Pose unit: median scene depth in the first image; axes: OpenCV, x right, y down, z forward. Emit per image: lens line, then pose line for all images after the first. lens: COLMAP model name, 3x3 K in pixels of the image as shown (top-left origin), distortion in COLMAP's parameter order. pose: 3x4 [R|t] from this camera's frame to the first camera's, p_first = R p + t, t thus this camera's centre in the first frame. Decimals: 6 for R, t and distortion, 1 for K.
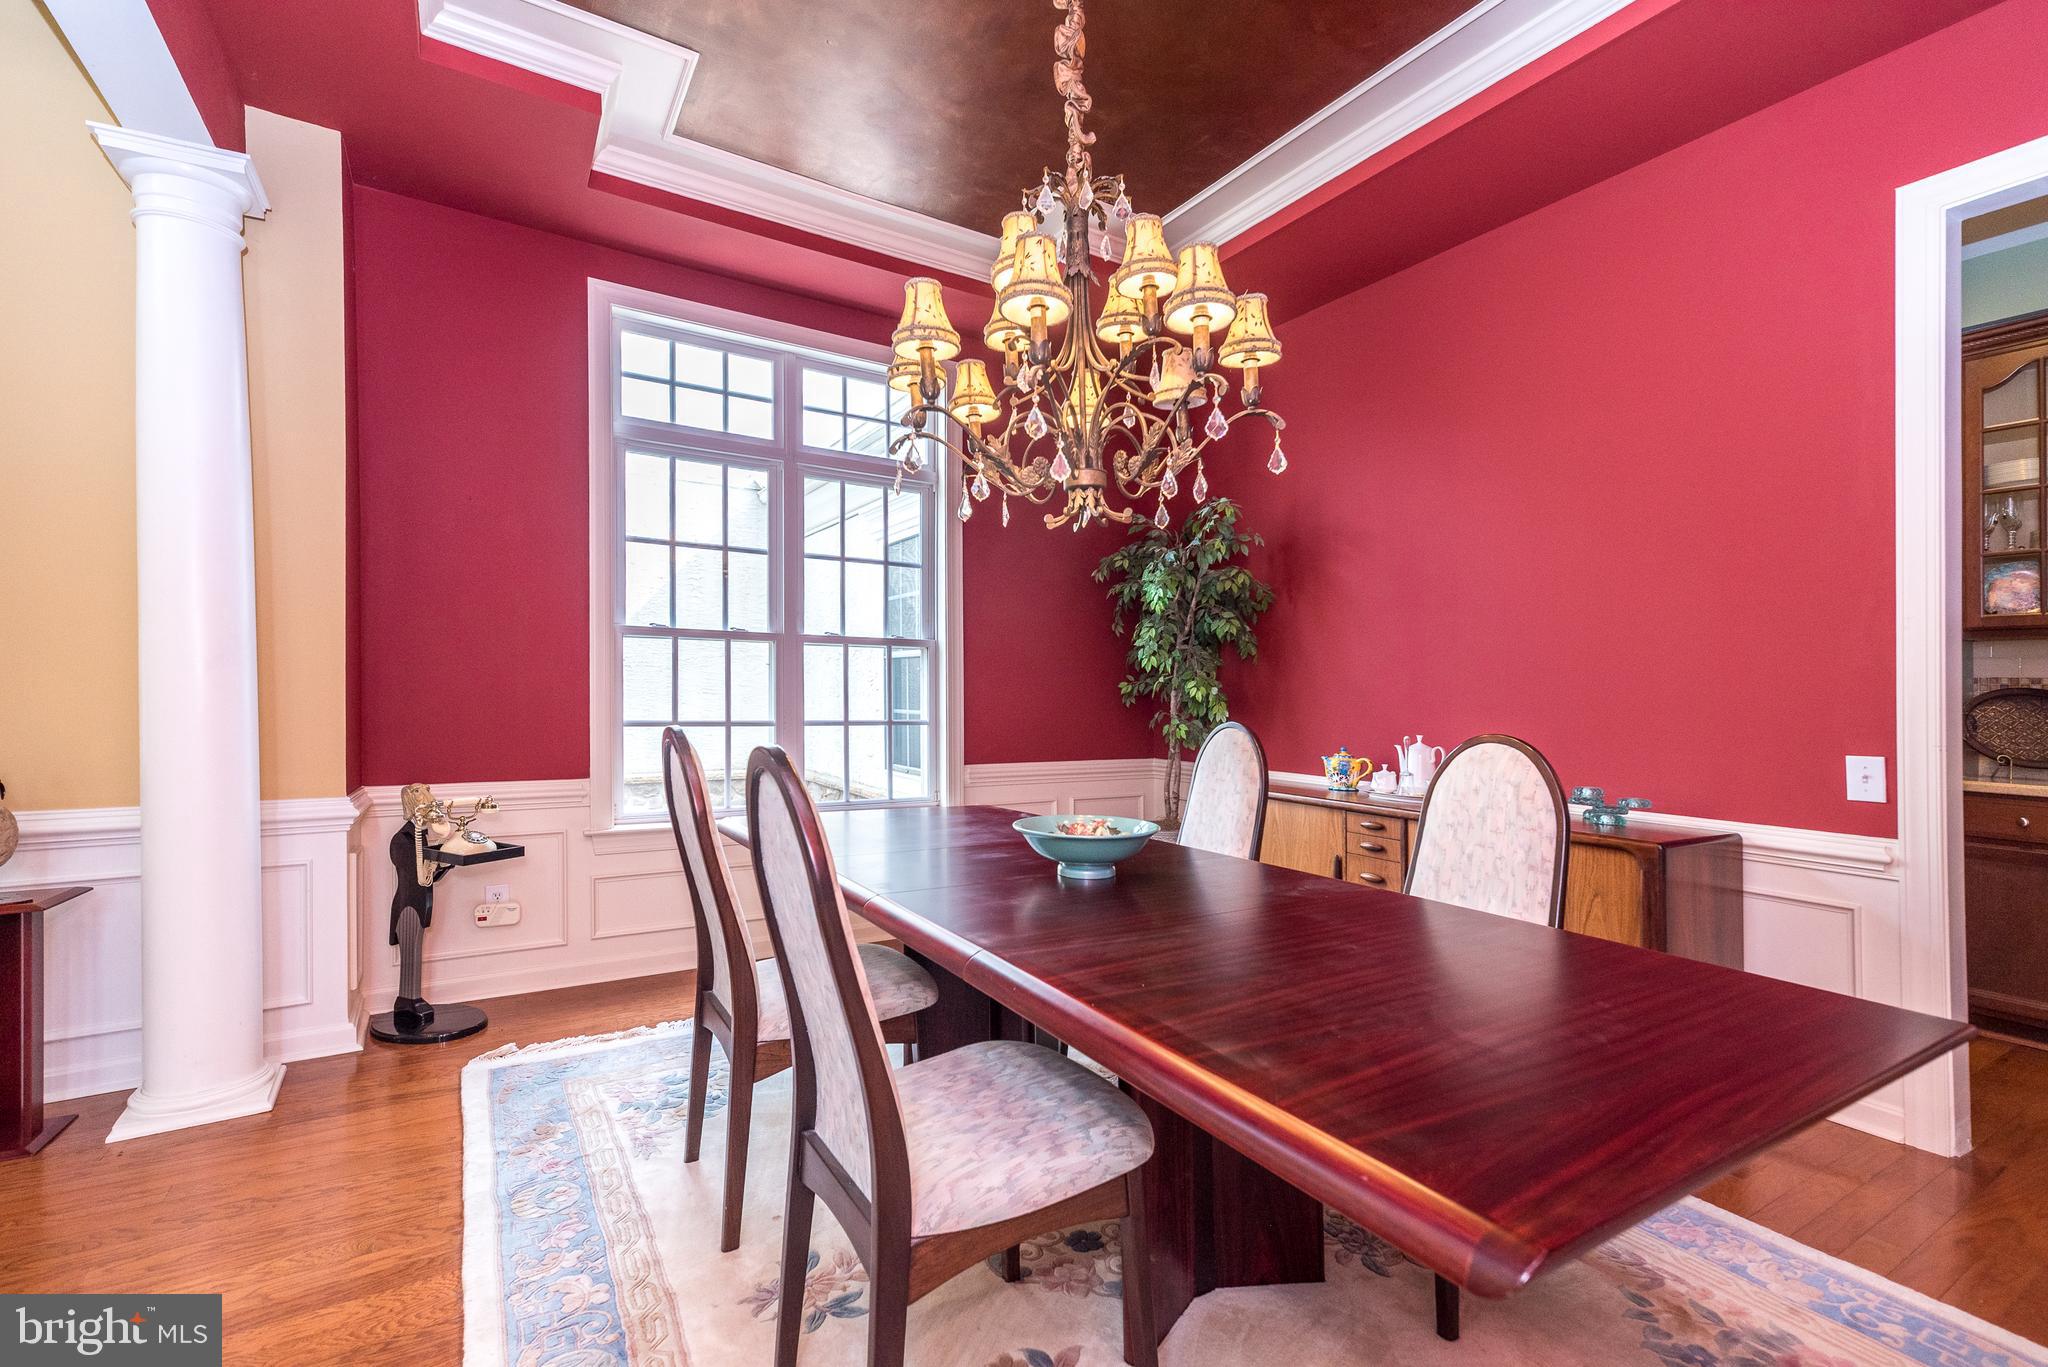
lens RADIAL K [[891.3, 0, 1025.8], [0, 891.3, 677.5], [0, 0, 1]] dist [0.004407, 0.000746]
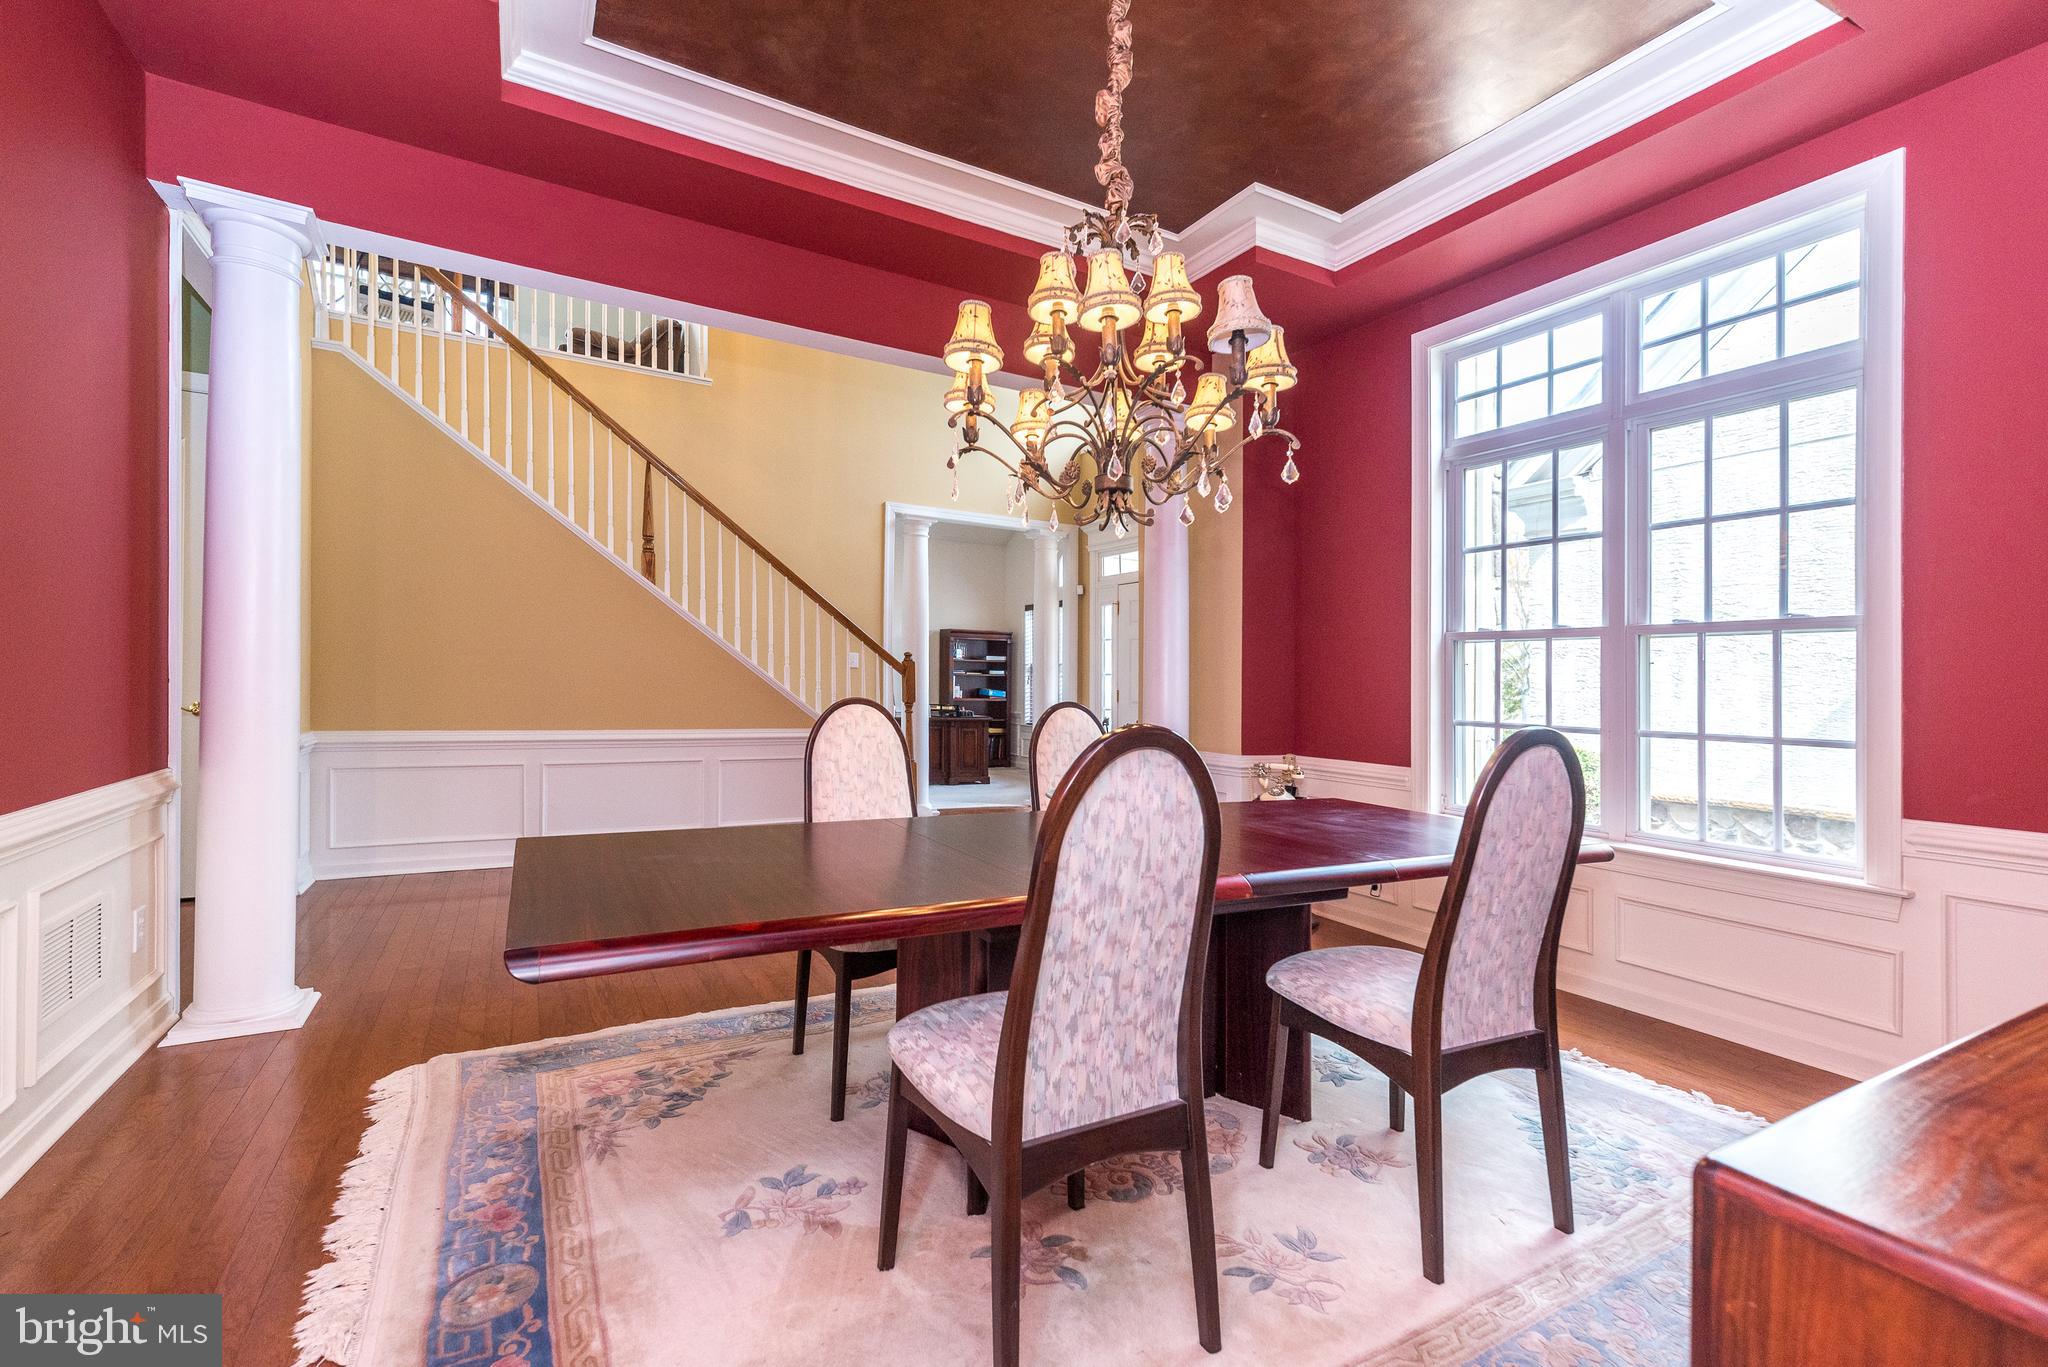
lens RADIAL K [[891.3, 0, 1025.8], [0, 891.3, 677.5], [0, 0, 1]] dist [0.004407, 0.000746]
pose [[-0.045131, -0.002647, -0.998978, 0.600867], [0.009102, 0.999954, -0.003061, -0.004238], [0.998940, -0.009231, -0.045105, 0.481523]]
